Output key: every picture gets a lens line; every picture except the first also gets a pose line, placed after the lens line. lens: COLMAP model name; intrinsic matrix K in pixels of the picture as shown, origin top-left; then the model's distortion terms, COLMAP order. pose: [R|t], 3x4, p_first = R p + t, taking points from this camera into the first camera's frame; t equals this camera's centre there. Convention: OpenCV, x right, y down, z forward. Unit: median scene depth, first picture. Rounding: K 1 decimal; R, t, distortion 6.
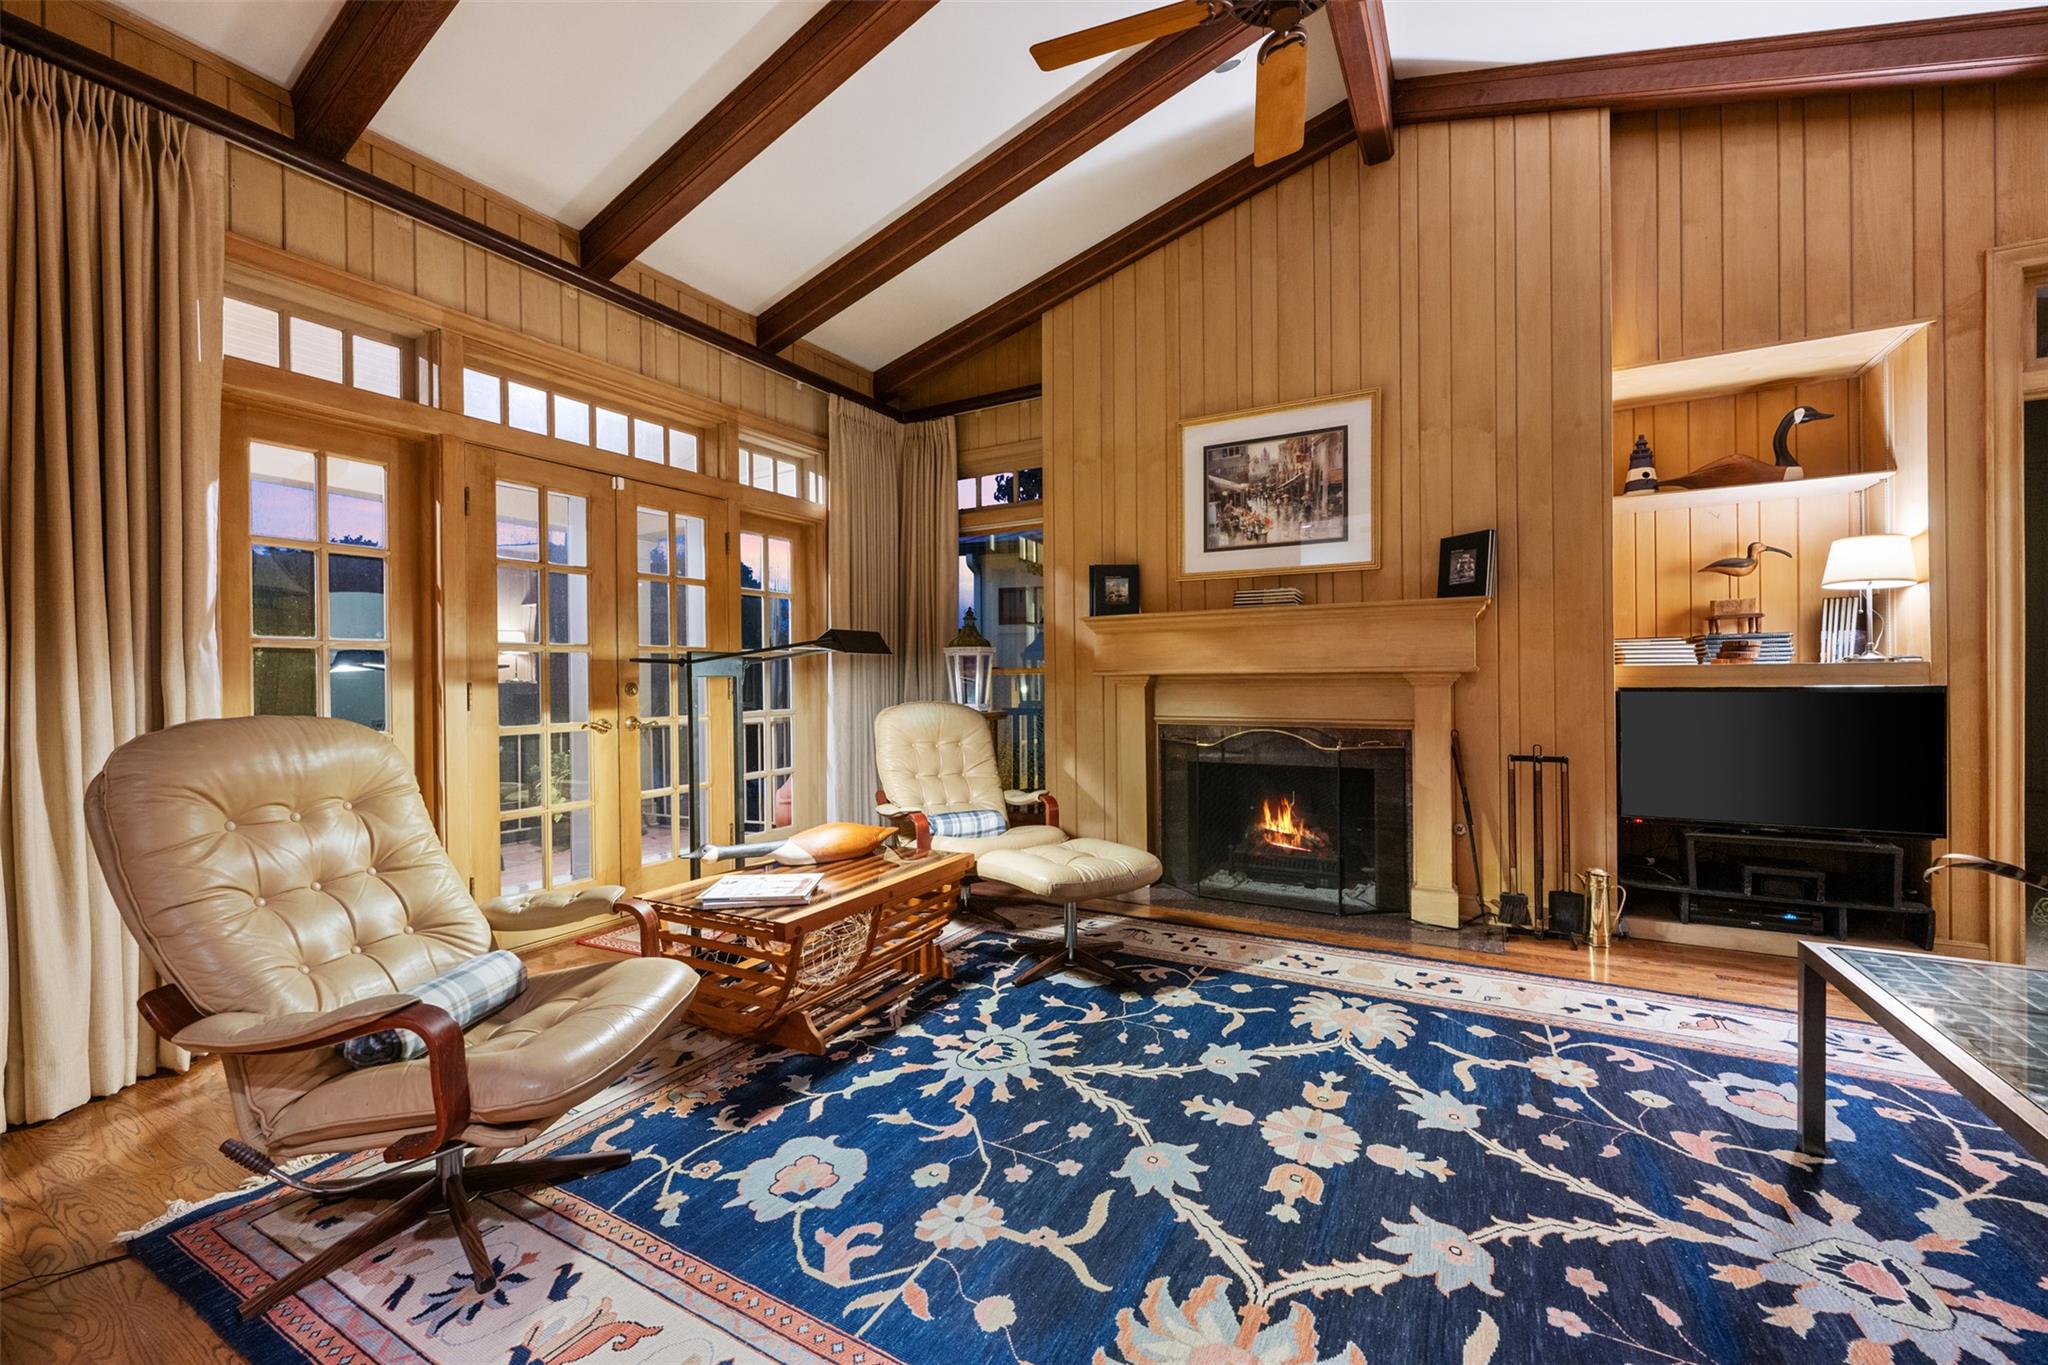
lens RADIAL K [[816.1, 0, 1027.7], [0, 816.1, 681.9], [0, 0, 1]] dist [0.004332, 0.000138]
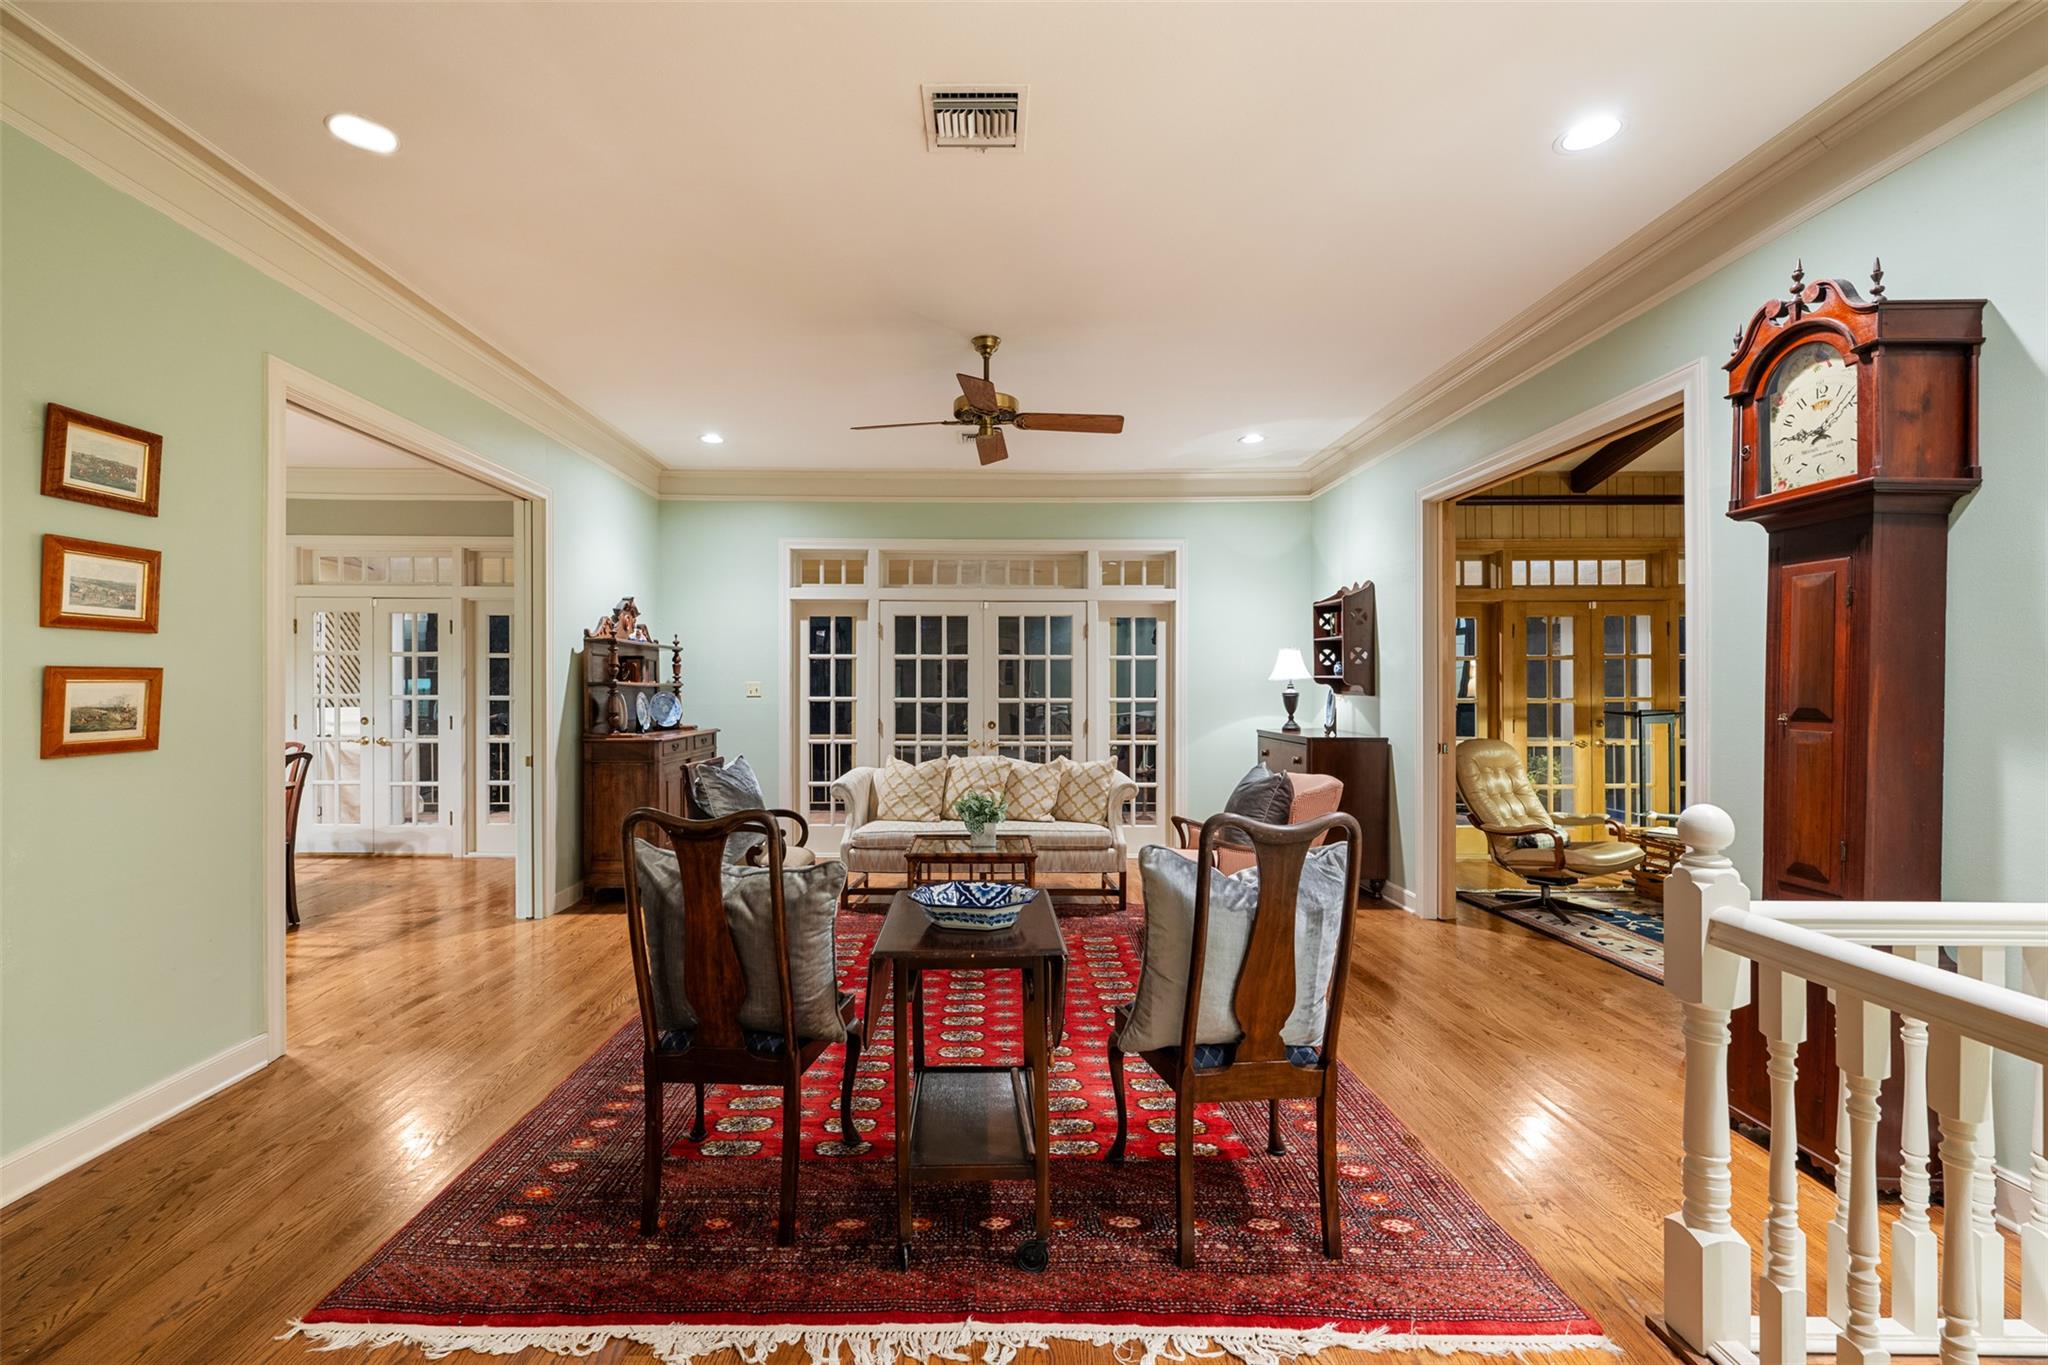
lens RADIAL K [[816.1, 0, 1020.1], [0, 816.1, 681.6], [0, 0, 1]] dist [0.004332, 0.000138]
pose [[0.508881, 0.004173, -0.860827, 0.389219], [-0.005254, 0.999985, 0.001742, -0.078739], [0.860821, 0.003636, 0.508895, -0.960790]]
